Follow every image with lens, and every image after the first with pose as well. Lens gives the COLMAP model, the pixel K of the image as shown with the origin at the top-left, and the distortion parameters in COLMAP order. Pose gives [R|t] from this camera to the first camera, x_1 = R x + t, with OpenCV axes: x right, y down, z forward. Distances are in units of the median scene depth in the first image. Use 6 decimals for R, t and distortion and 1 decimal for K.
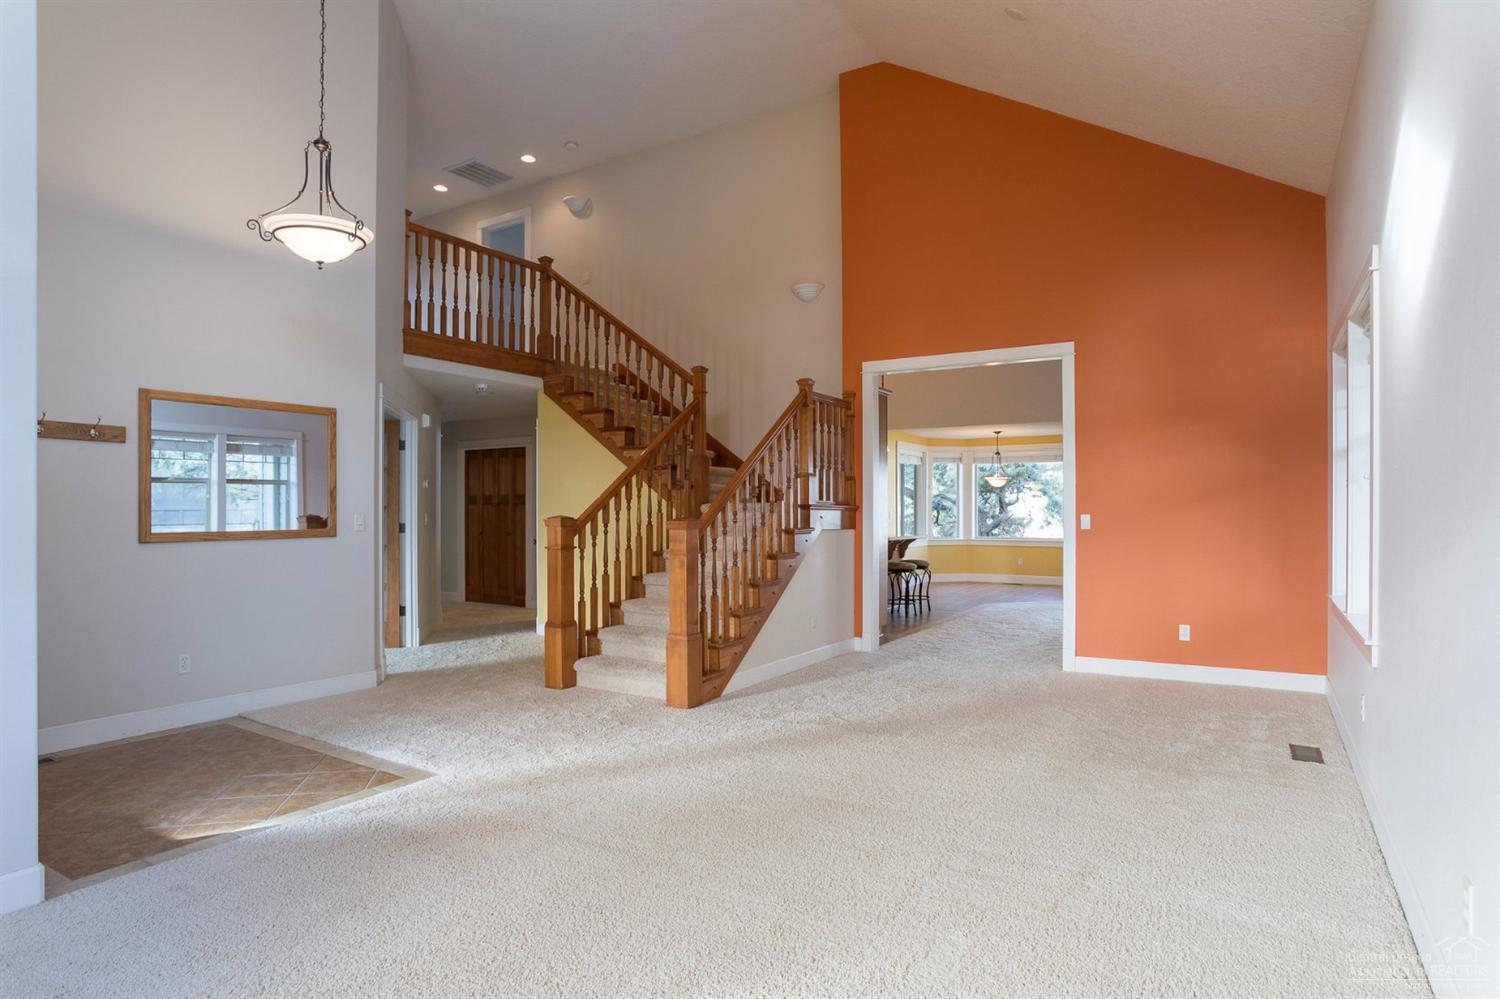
lens RADIAL K [[844.0, 0, 750.9], [0, 844.0, 506.4], [0, 0, 1]] dist [-0.002820, -0.000073]
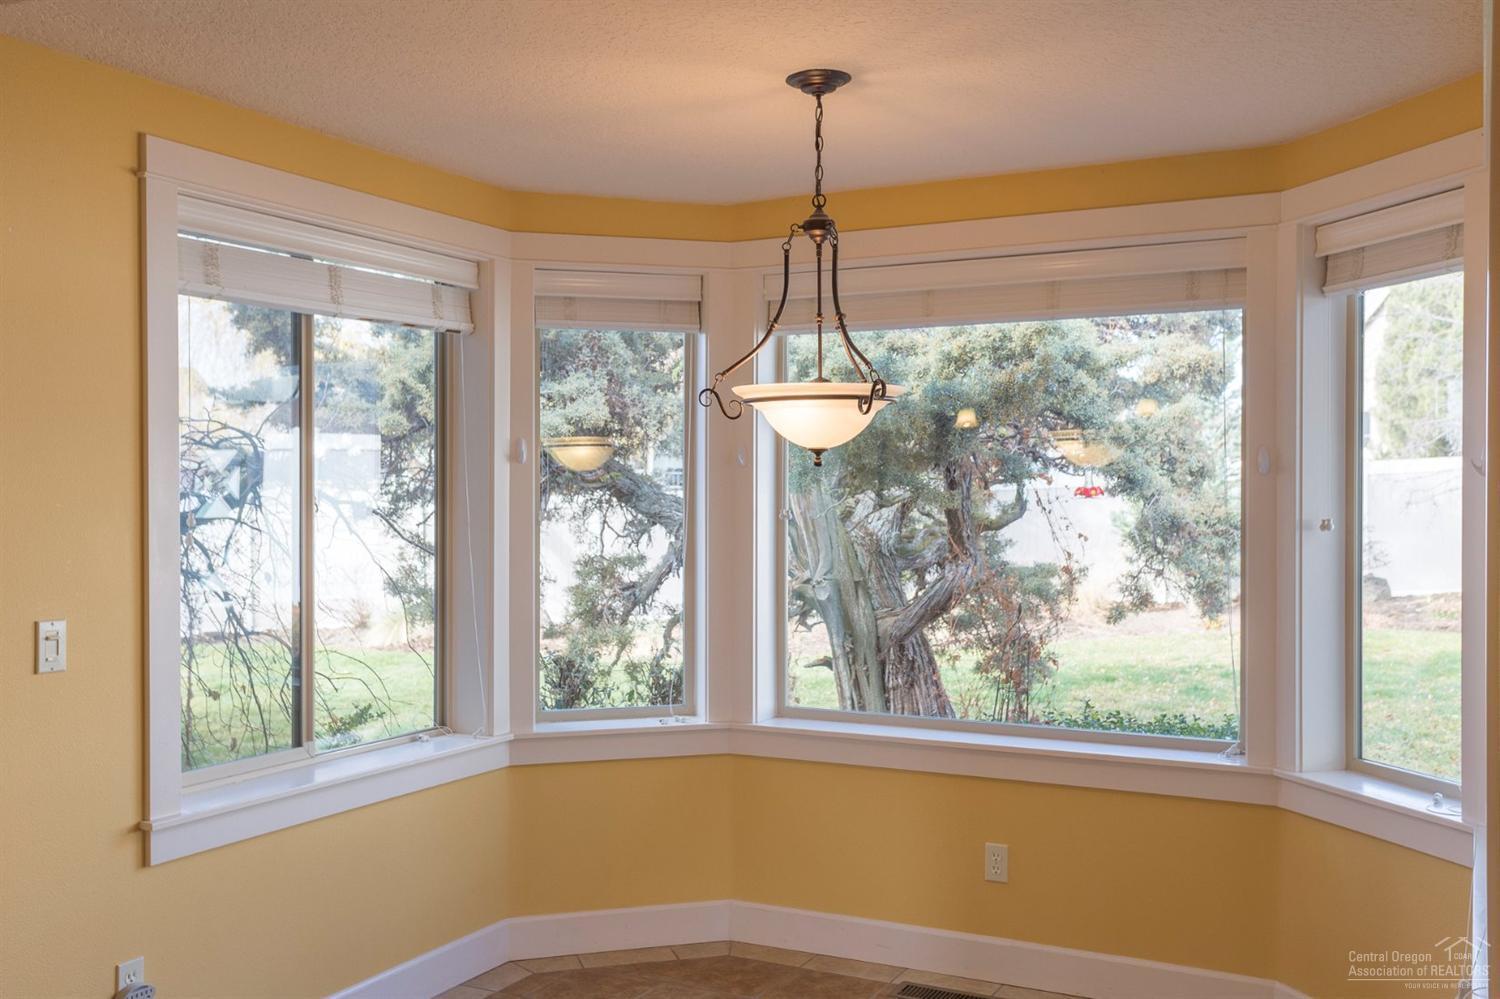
lens RADIAL K [[1397.7, 0, 739.8], [0, 1397.7, 497.1], [0, 0, 1]] dist [0.010298, 0.000000]
pose [[0.997935, 0.000990, 0.064223, 0.217376], [-0.001225, 0.999993, 0.003627, -0.012896], [-0.064219, -0.003698, 0.997929, 0.623172]]
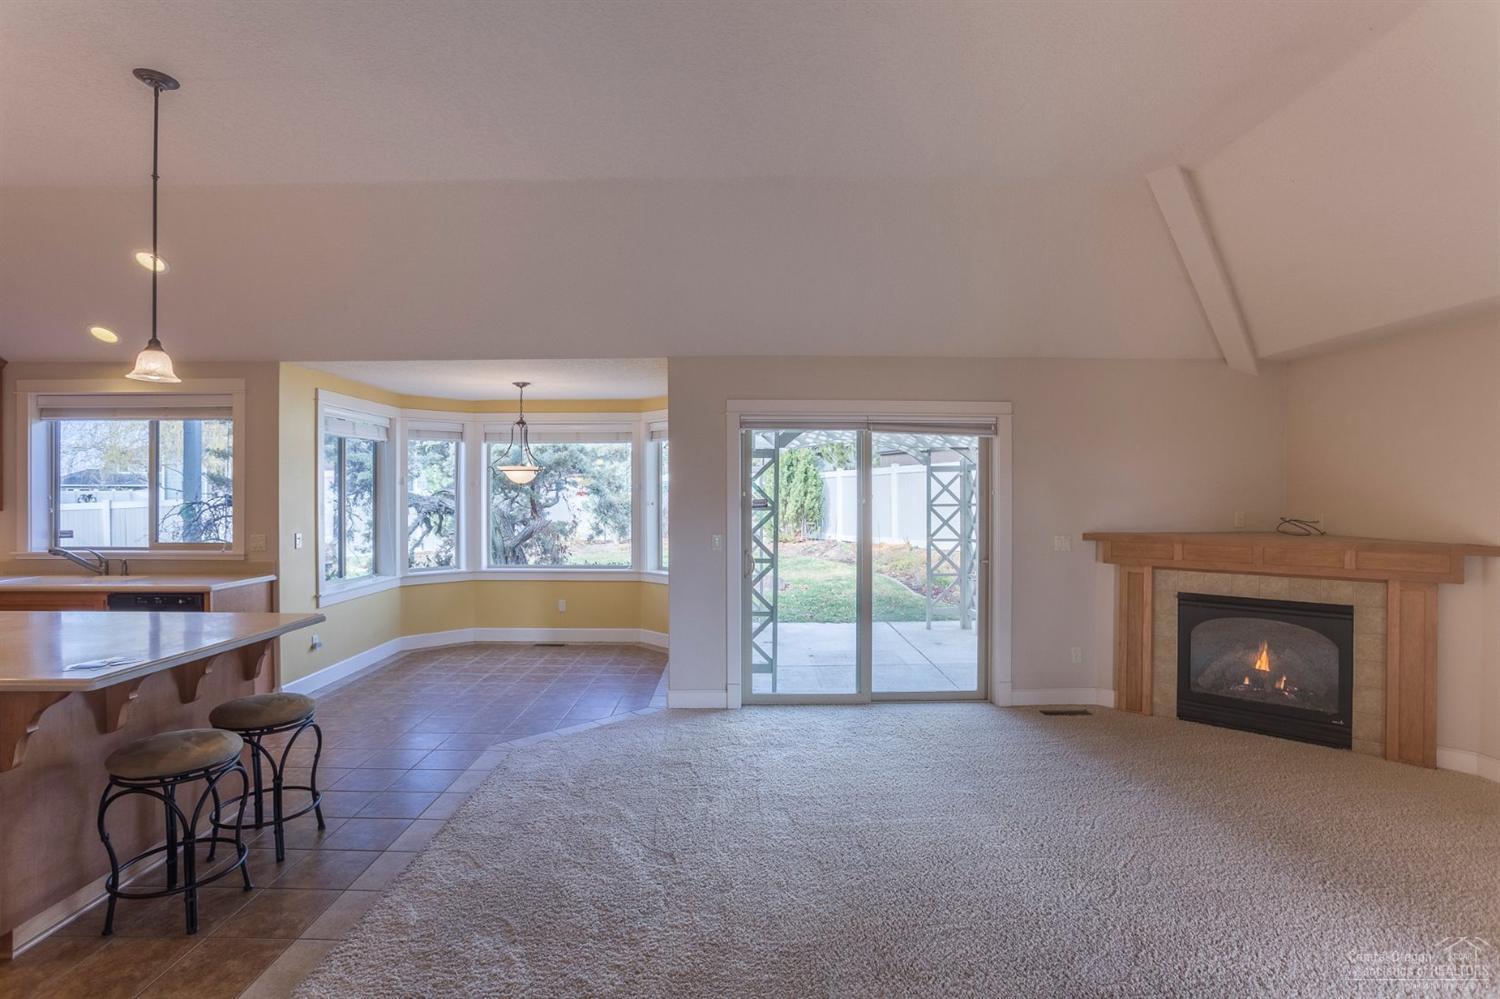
lens RADIAL K [[741.9, 0, 738.3], [0, 741.9, 497.7], [0, 0, 1]] dist [-0.029623, 0.001559]
pose [[0.855334, -0.003080, 0.518068, 0.134165], [-0.000880, 0.999972, 0.007399, -0.014554], [-0.518076, -0.006785, 0.855308, 0.421521]]
